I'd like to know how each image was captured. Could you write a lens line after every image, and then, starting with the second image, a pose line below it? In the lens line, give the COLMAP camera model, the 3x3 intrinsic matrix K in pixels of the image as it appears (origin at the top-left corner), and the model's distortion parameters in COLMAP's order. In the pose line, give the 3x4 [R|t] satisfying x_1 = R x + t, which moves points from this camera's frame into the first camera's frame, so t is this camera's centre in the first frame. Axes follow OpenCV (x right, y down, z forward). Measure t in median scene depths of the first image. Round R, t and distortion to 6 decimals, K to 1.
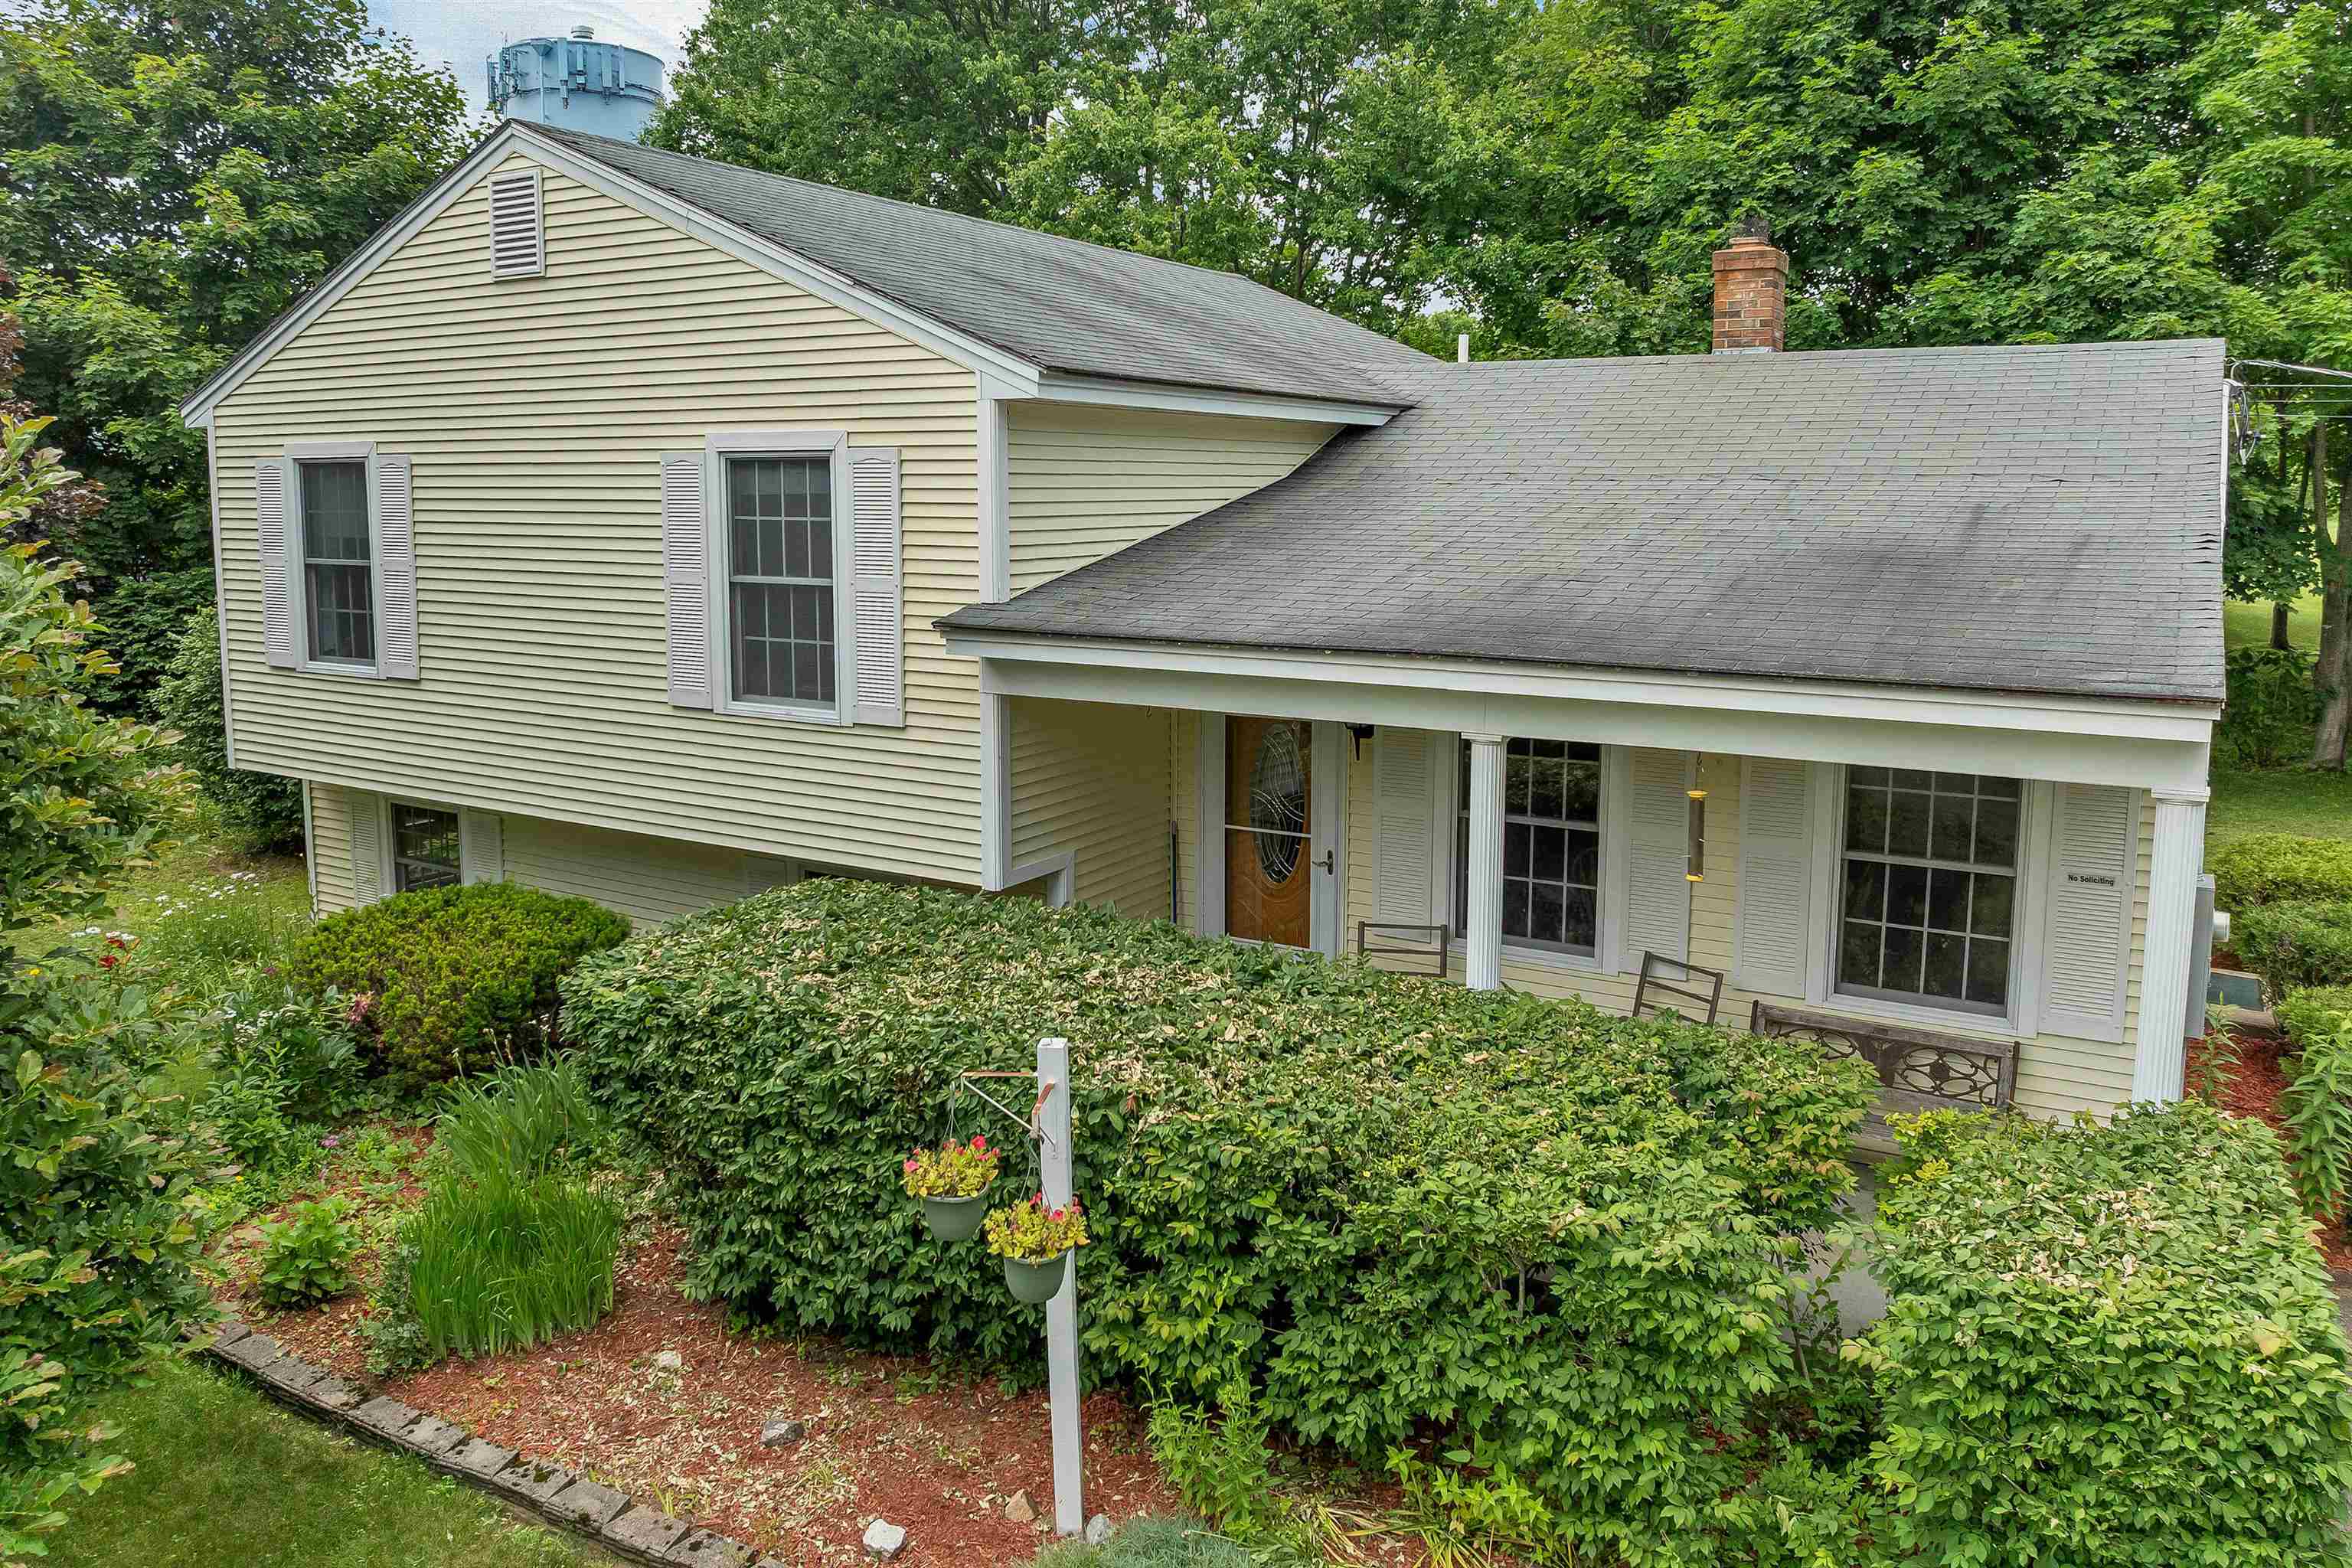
lens RADIAL K [[1799.6, 0, 1176.0], [0, 1799.6, 784.0], [0, 0, 1]] dist [-0.007612, 0.001796]
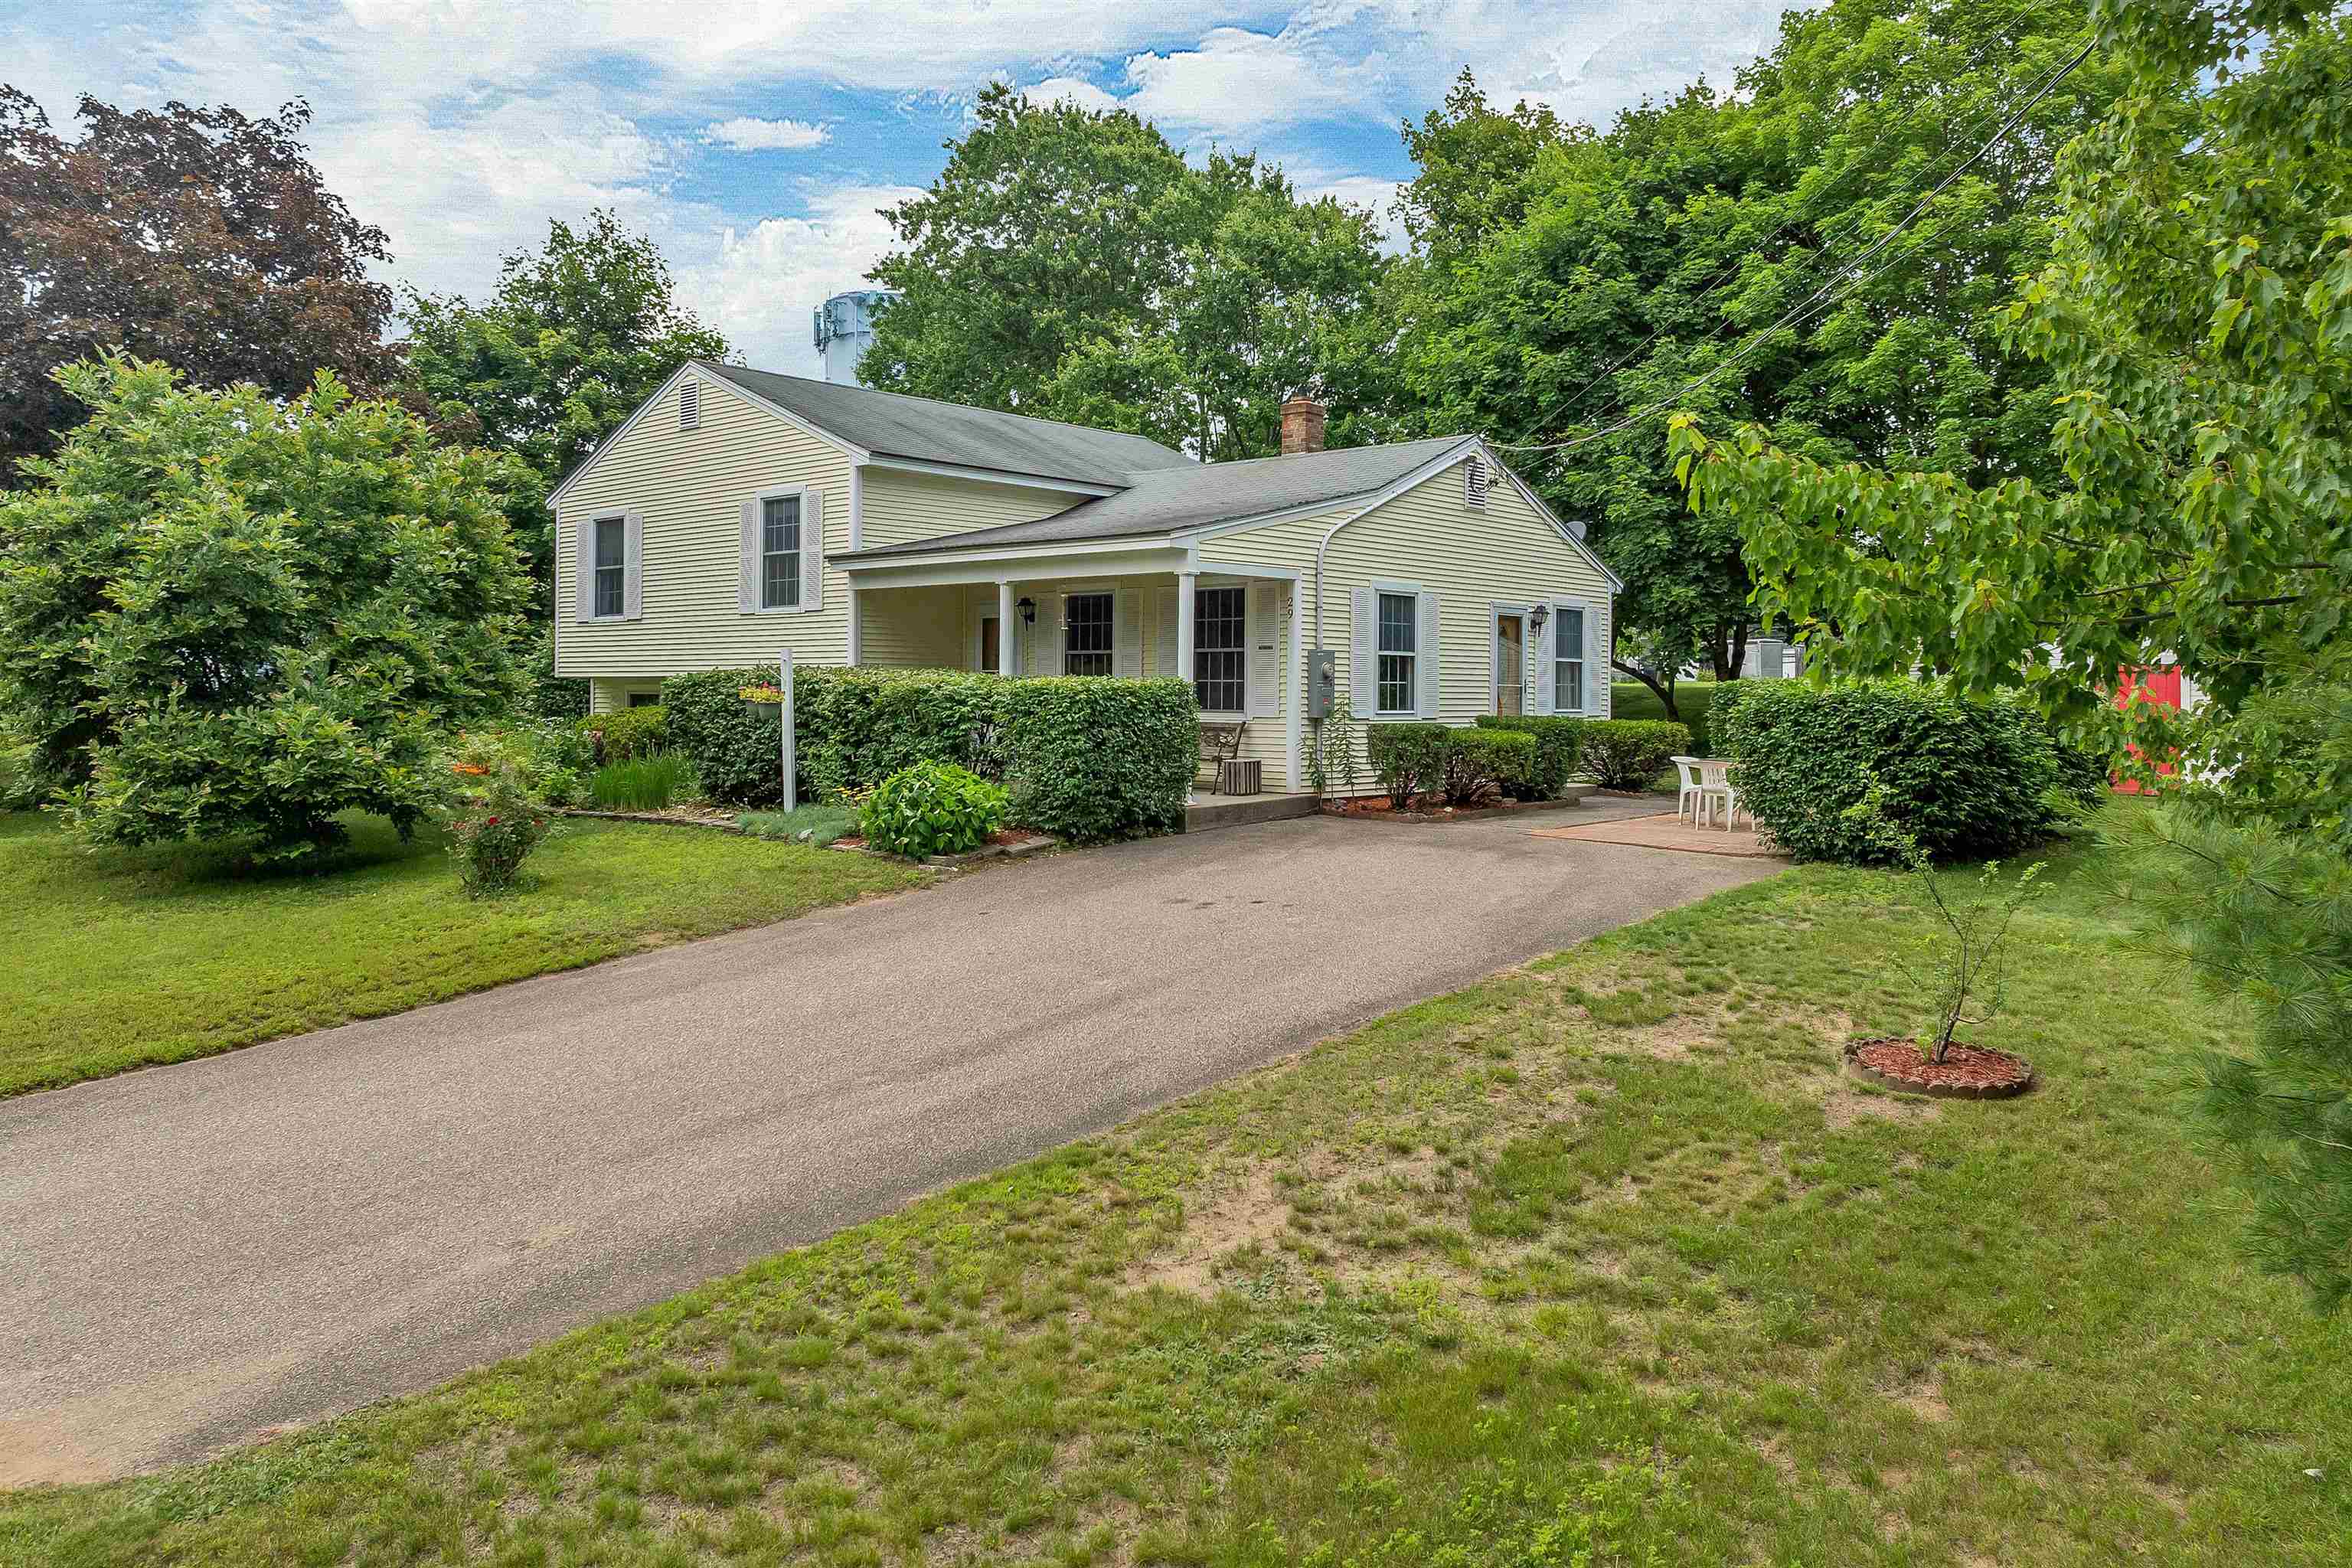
lens RADIAL K [[1799.6, 0, 1176.0], [0, 1799.6, 784.0], [0, 0, 1]] dist [-0.007612, 0.001796]
pose [[0.985161, 0.010447, -0.171316, 0.508195], [-0.029758, 0.993425, -0.110549, 0.317210], [0.169035, 0.114007, 0.978994, -0.846129]]
